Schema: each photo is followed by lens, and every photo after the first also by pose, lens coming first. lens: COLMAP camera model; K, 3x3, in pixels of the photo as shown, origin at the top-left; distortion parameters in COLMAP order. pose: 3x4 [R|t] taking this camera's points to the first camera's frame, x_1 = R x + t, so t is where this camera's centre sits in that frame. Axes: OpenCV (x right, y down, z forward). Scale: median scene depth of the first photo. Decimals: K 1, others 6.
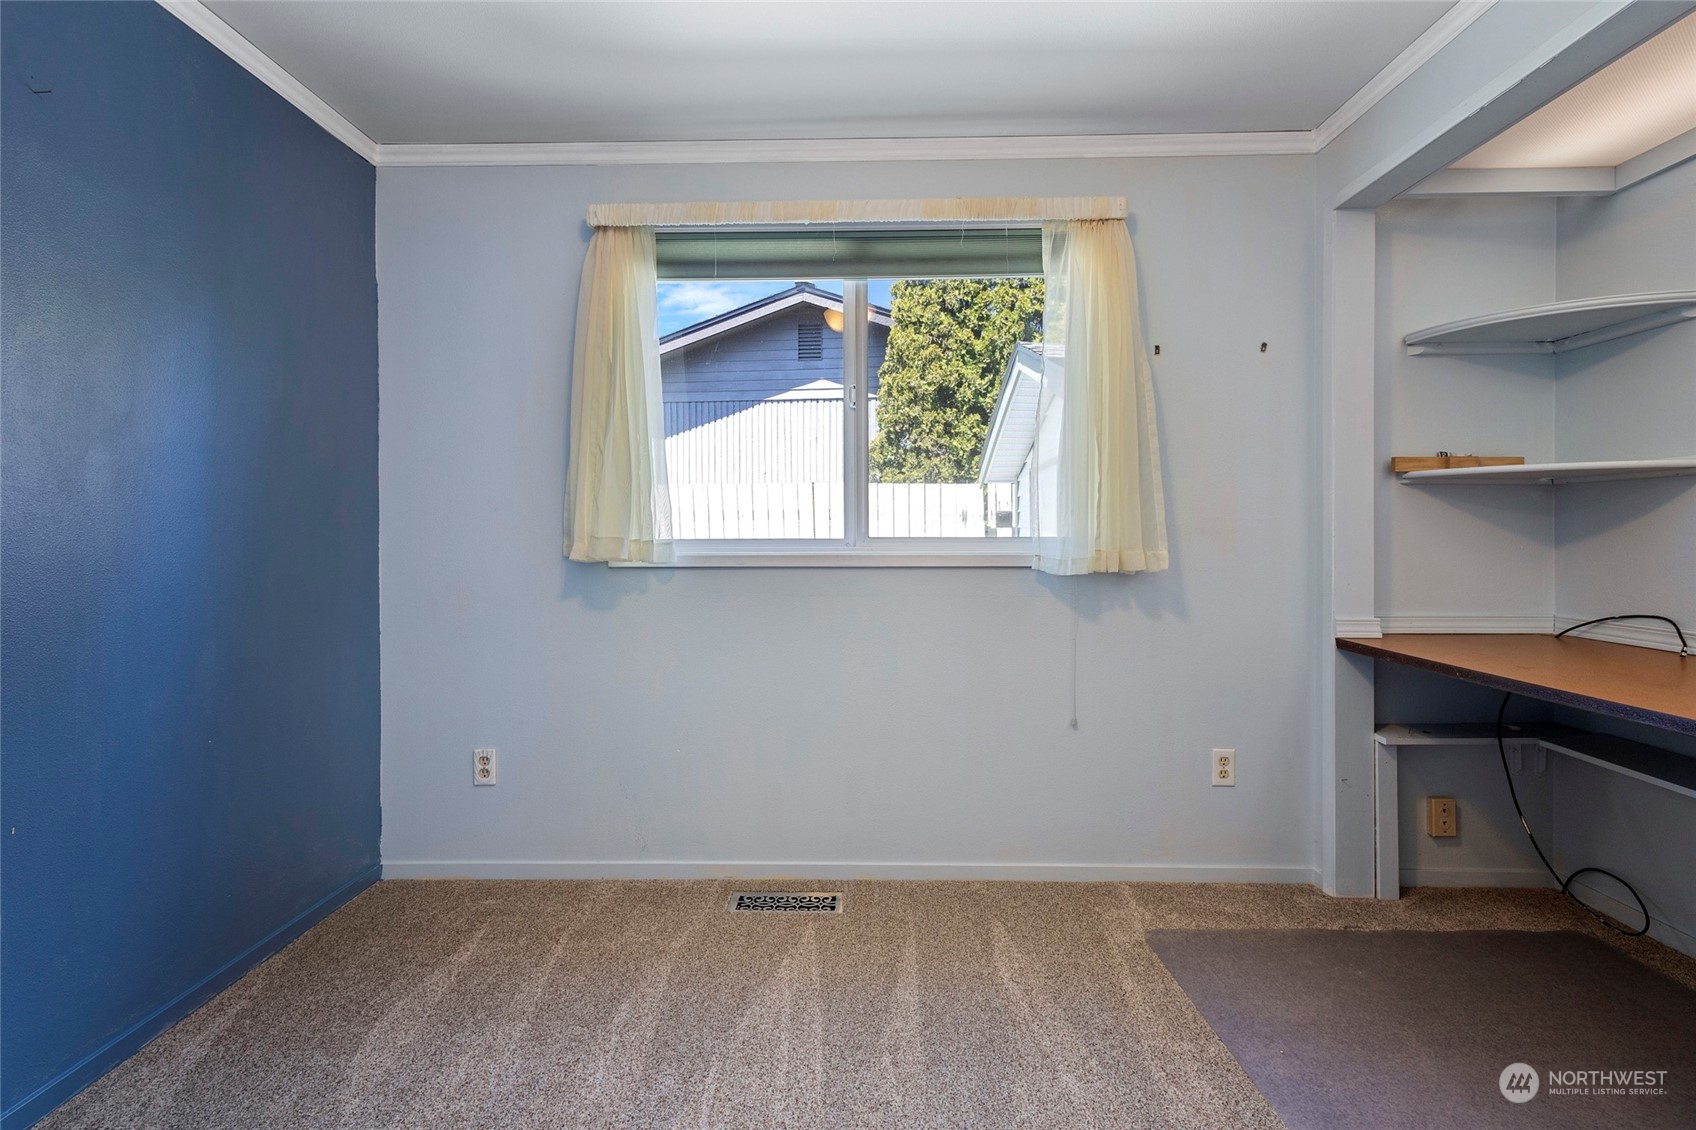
lens RADIAL K [[783.7, 0, 837.2], [0, 783.7, 517.5], [0, 0, 1]] dist [0.011306, -0.003989]
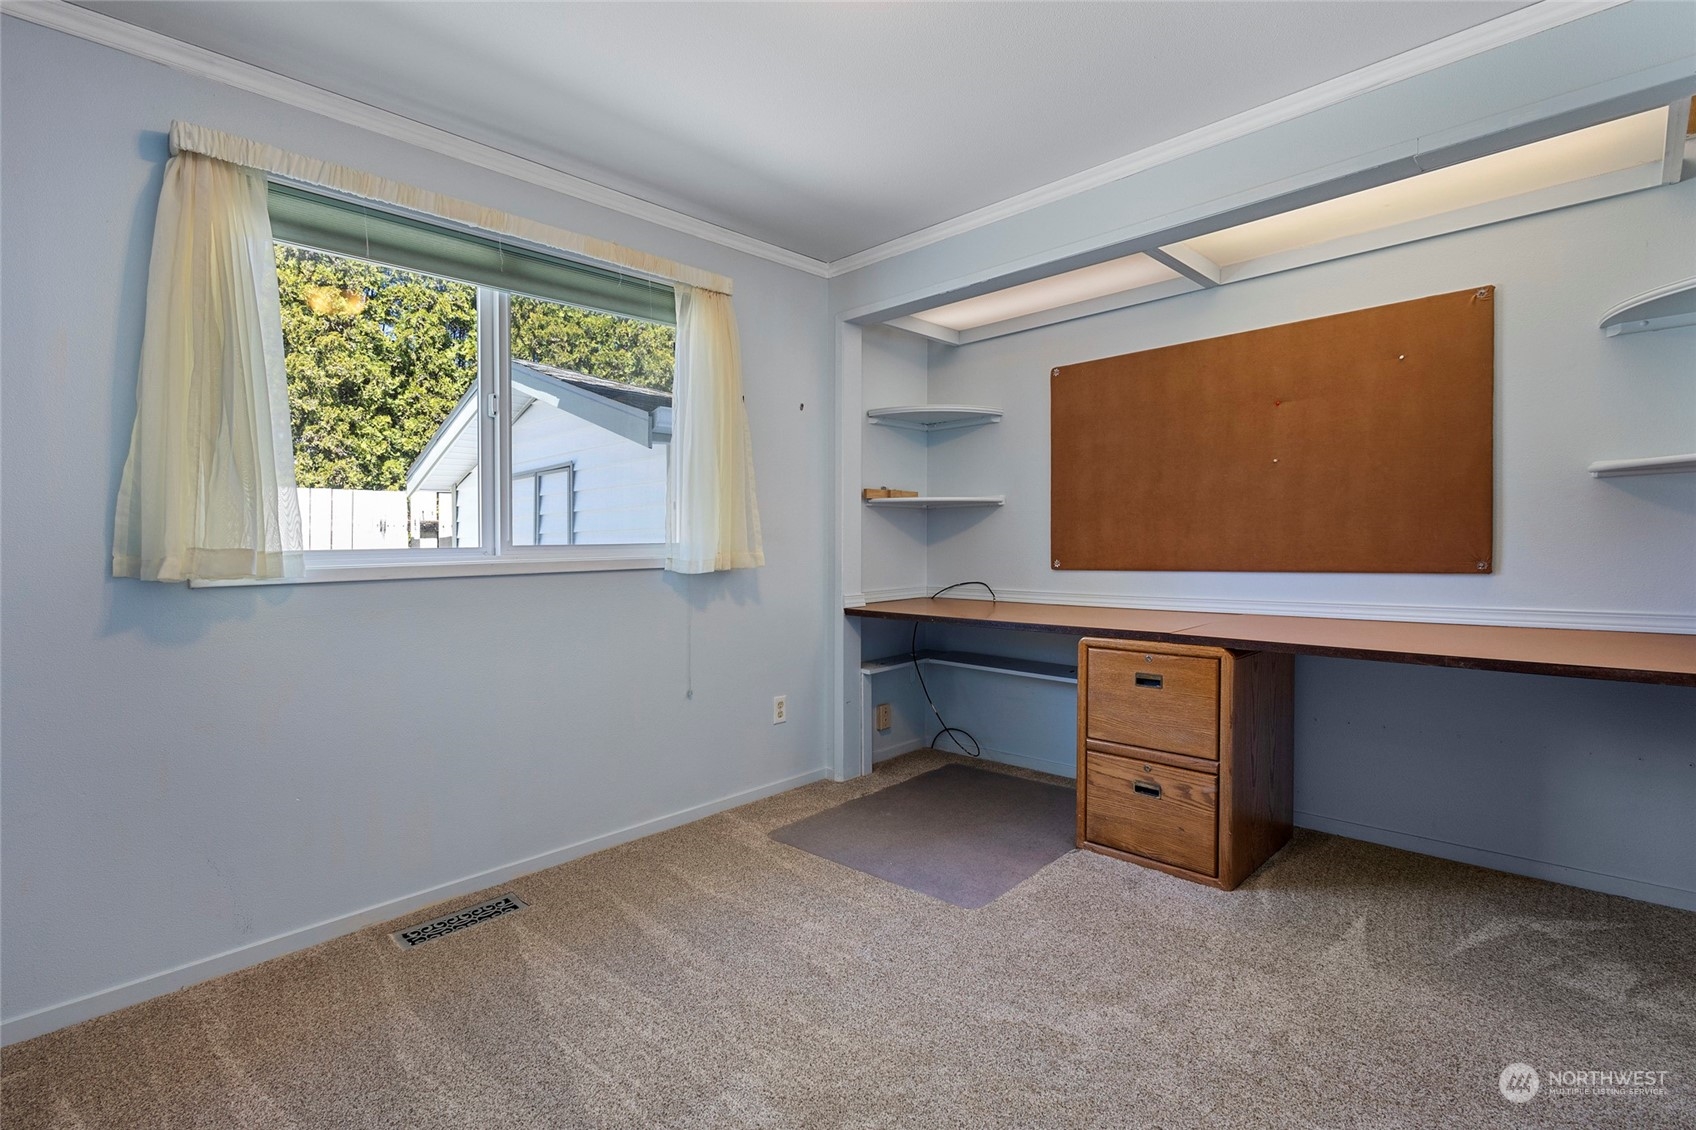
lens RADIAL K [[783.7, 0, 794.6], [0, 783.7, 530.1], [0, 0, 1]] dist [0.011306, -0.003989]
pose [[0.700514, 0.001740, 0.713636, -0.473594], [-0.002993, 0.999995, 0.000499, 0.003763], [-0.713632, -0.002486, 0.700516, 0.022281]]
